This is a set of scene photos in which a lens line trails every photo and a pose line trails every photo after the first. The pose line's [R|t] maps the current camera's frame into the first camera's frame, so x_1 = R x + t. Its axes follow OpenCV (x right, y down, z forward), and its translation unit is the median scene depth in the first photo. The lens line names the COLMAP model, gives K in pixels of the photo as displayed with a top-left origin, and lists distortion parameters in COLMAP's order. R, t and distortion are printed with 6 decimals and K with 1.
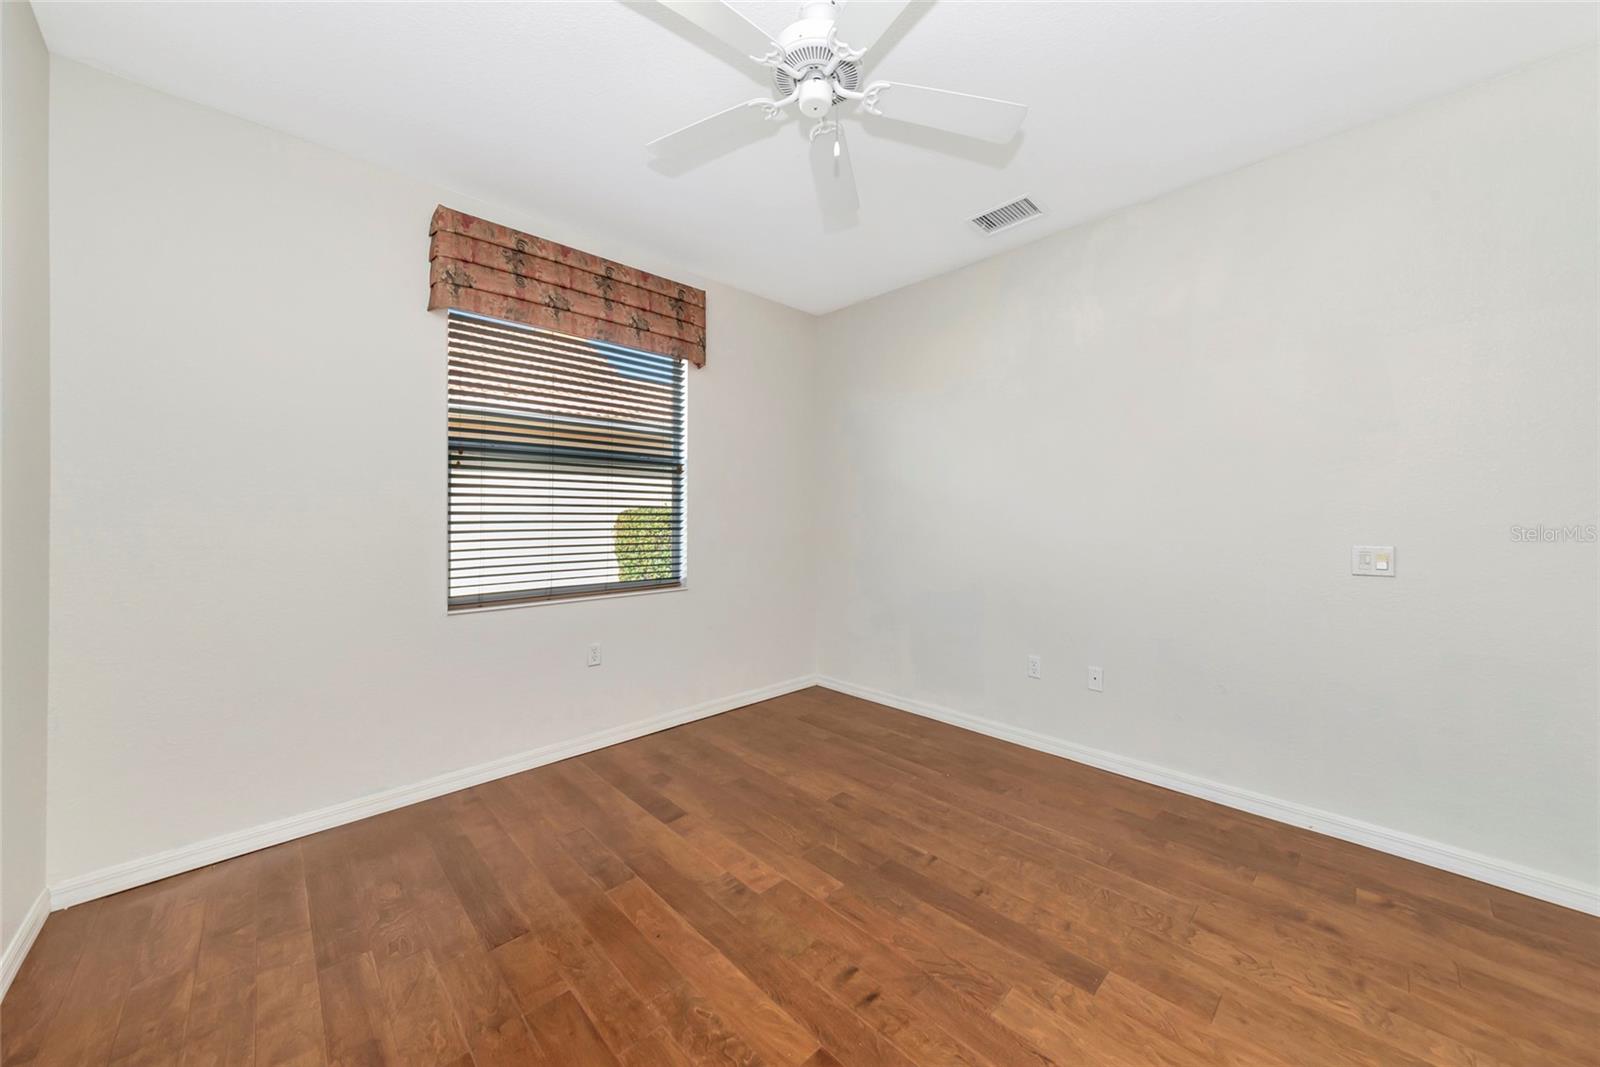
lens RADIAL K [[577.1, 0, 806.9], [0, 577.1, 514.6], [0, 0, 1]] dist [0.014363, -0.000158]
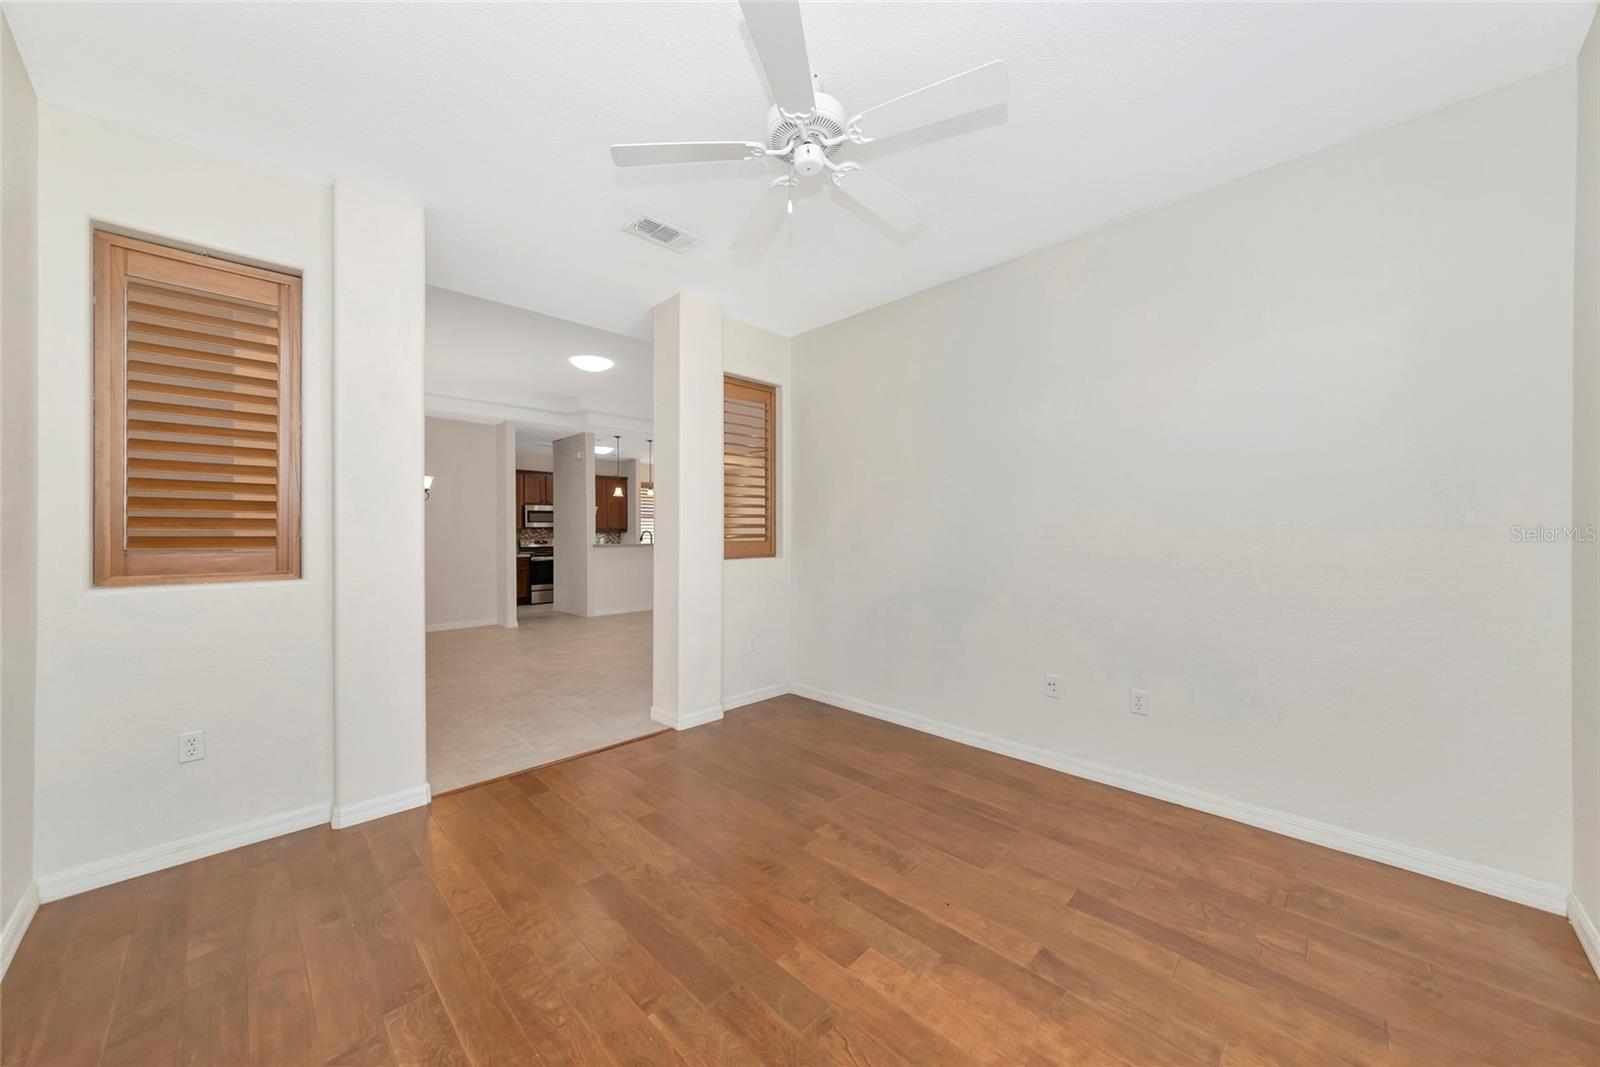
lens RADIAL K [[578.5, 0, 800.0], [0, 578.5, 533.5], [0, 0, 1]] dist [0.023153, -0.000177]
pose [[-0.999826, 0.007417, -0.017144, 0.033254], [0.007322, 0.999957, 0.005610, 0.001367], [0.017185, 0.005484, -0.999837, 1.615474]]
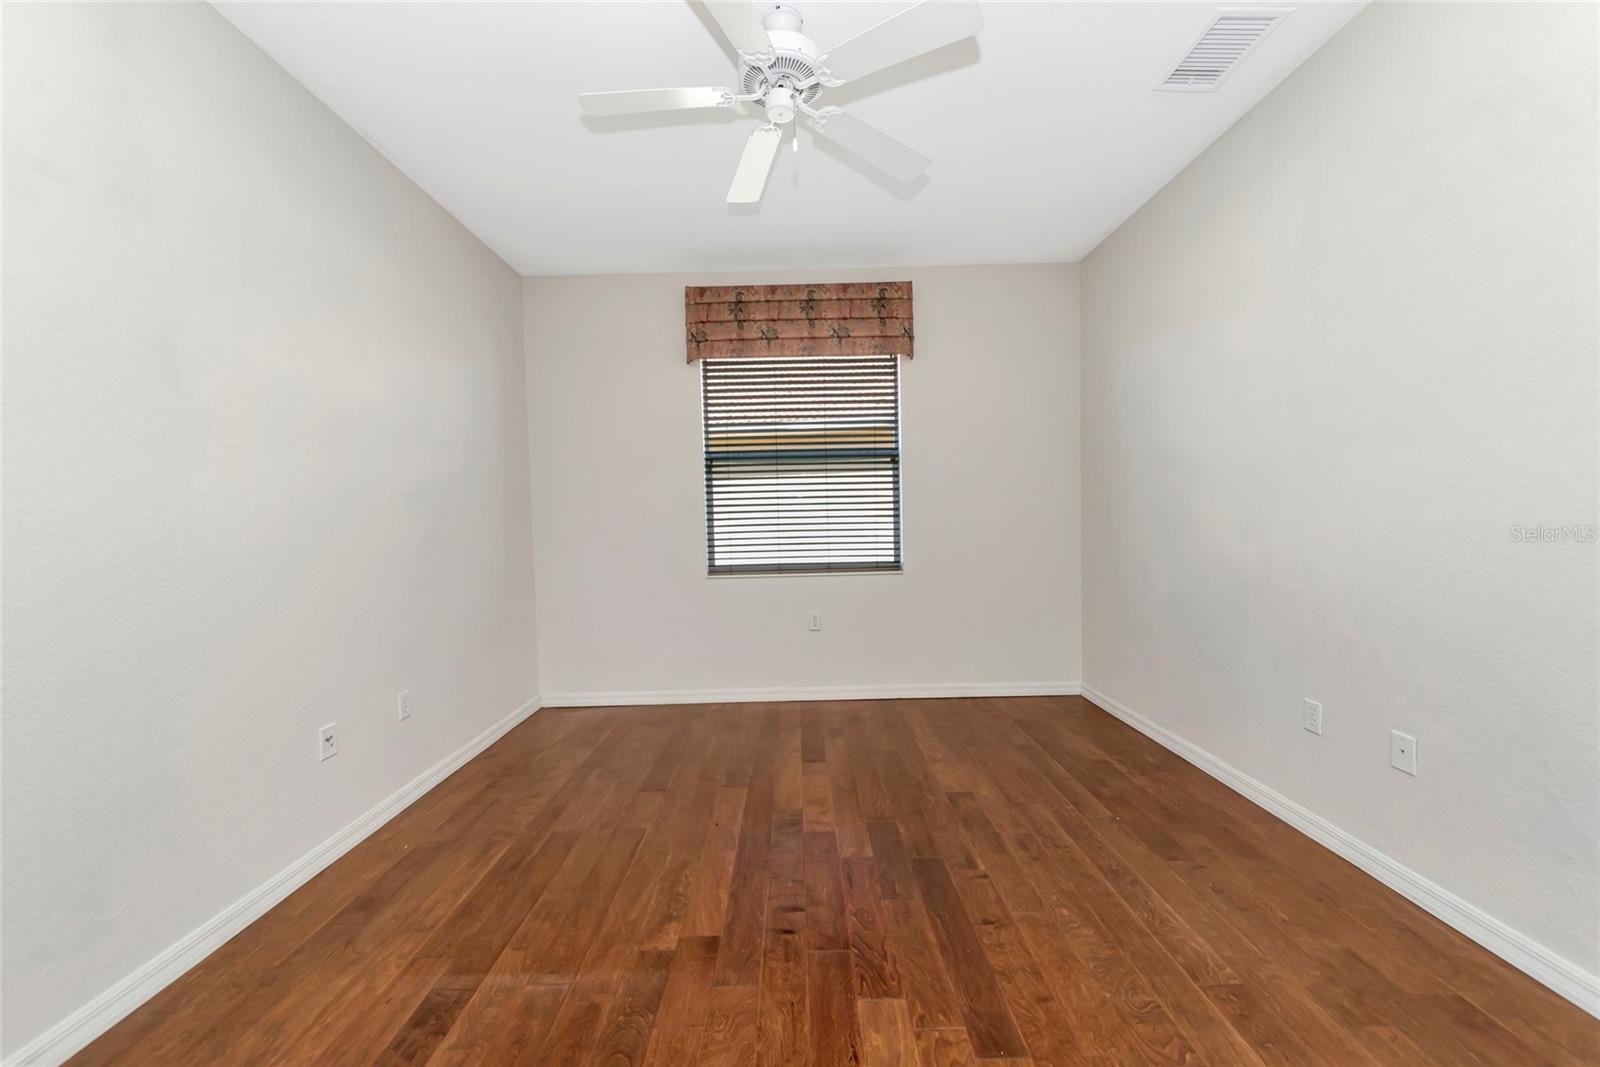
lens RADIAL K [[578.5, 0, 800.0], [0, 578.5, 533.5], [0, 0, 1]] dist [0.023153, -0.000177]
pose [[0.717574, 0.001835, -0.696480, 0.594756], [0.025239, 0.999271, 0.028636, 0.033613], [0.696025, -0.038127, 0.717004, 0.171334]]
